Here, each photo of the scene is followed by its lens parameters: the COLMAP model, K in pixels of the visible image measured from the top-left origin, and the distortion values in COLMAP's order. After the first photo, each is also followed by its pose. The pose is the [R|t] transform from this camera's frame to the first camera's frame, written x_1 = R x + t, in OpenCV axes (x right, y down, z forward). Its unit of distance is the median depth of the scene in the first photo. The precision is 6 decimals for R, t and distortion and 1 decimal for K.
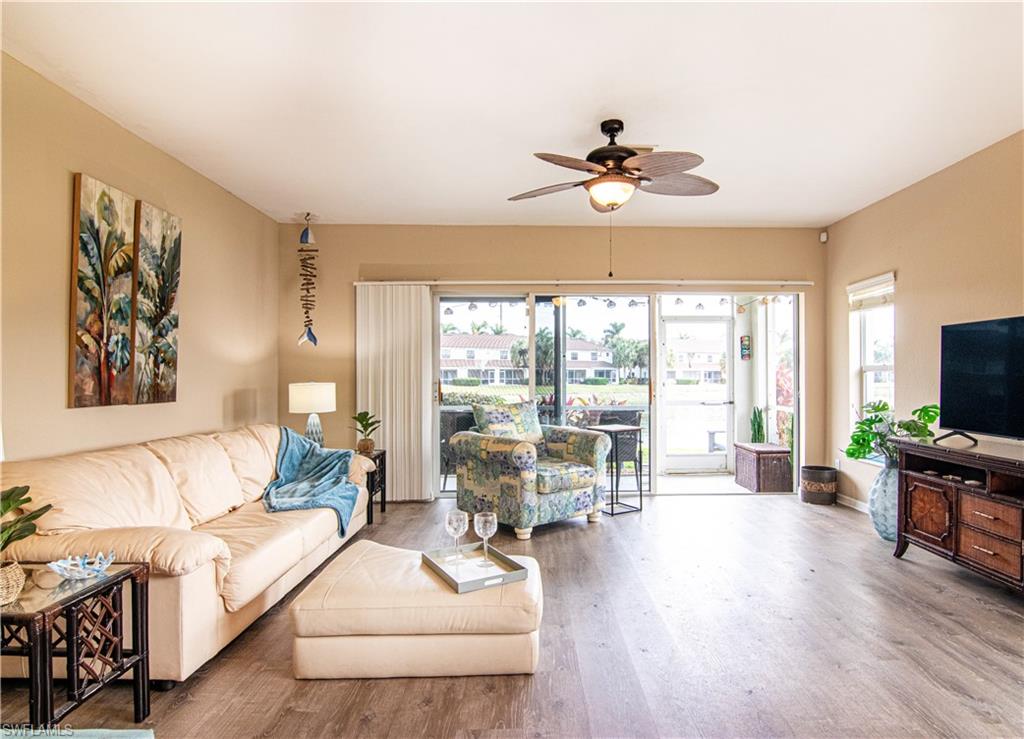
lens RADIAL K [[563.7, 0, 550.4], [0, 563.7, 373.2], [0, 0, 1]] dist [-0.003430, -0.000580]
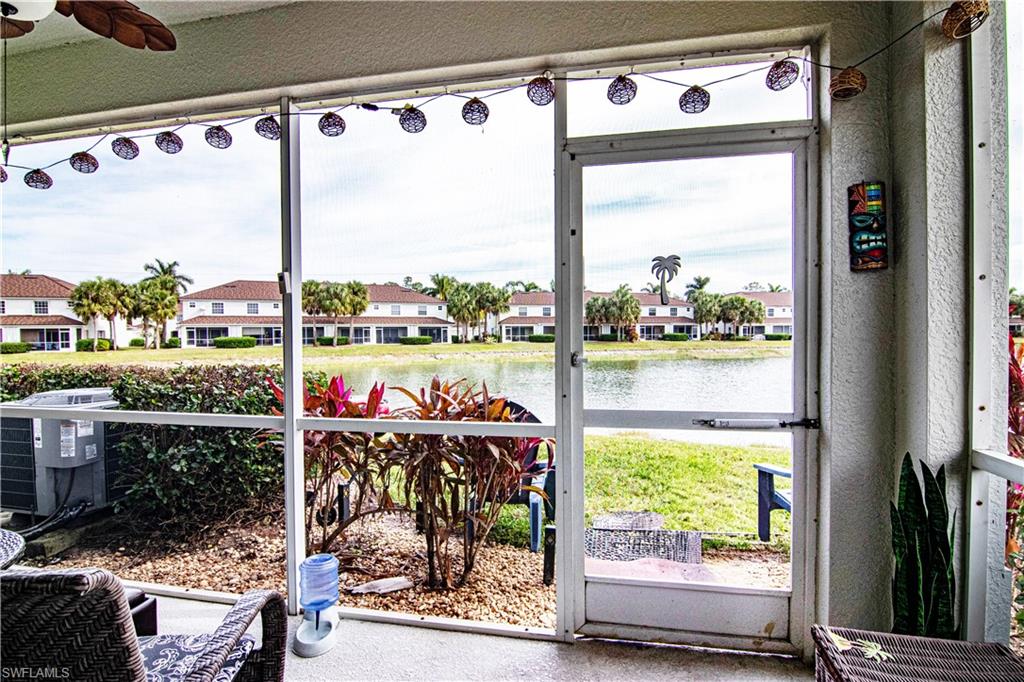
lens RADIAL K [[520.2, 0, 506.8], [0, 520.2, 344.0], [0, 0, 1]] dist [-0.008790, -0.009469]
pose [[0.969316, -0.000719, -0.245817, 0.245199], [0.007382, 0.999630, 0.026184, 0.002745], [0.245707, -0.027195, 0.968963, 0.734664]]
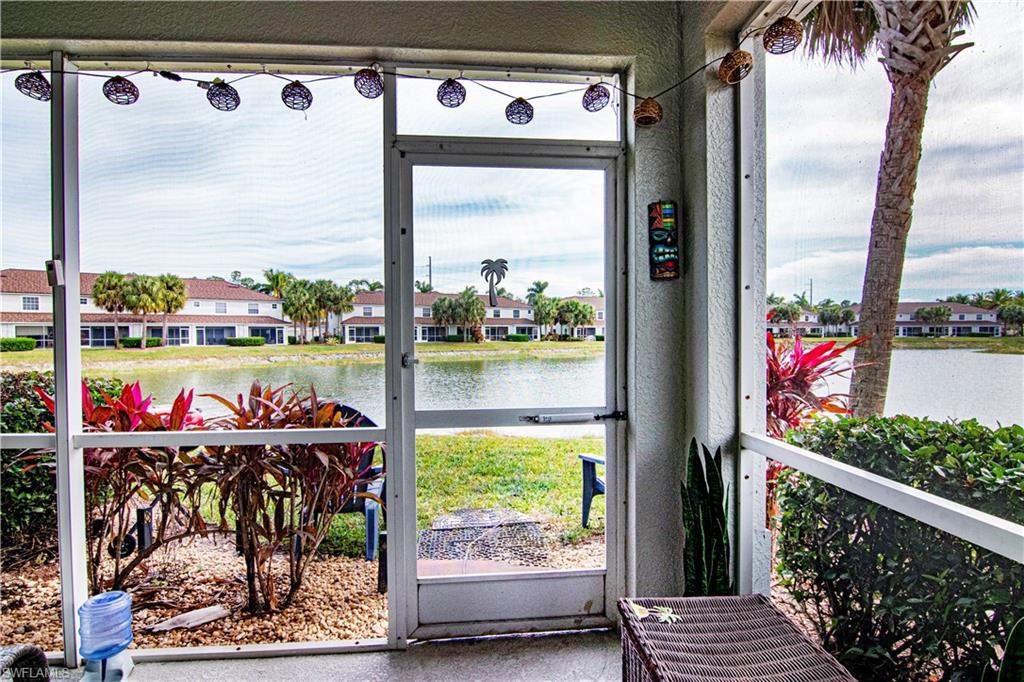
lens RADIAL K [[520.2, 0, 506.8], [0, 520.2, 344.0], [0, 0, 1]] dist [-0.008790, -0.009469]
pose [[0.999045, -0.004720, 0.043432, 0.254512], [0.003583, 0.999650, 0.026227, 0.002895], [-0.043540, -0.026047, 0.998712, 0.737918]]
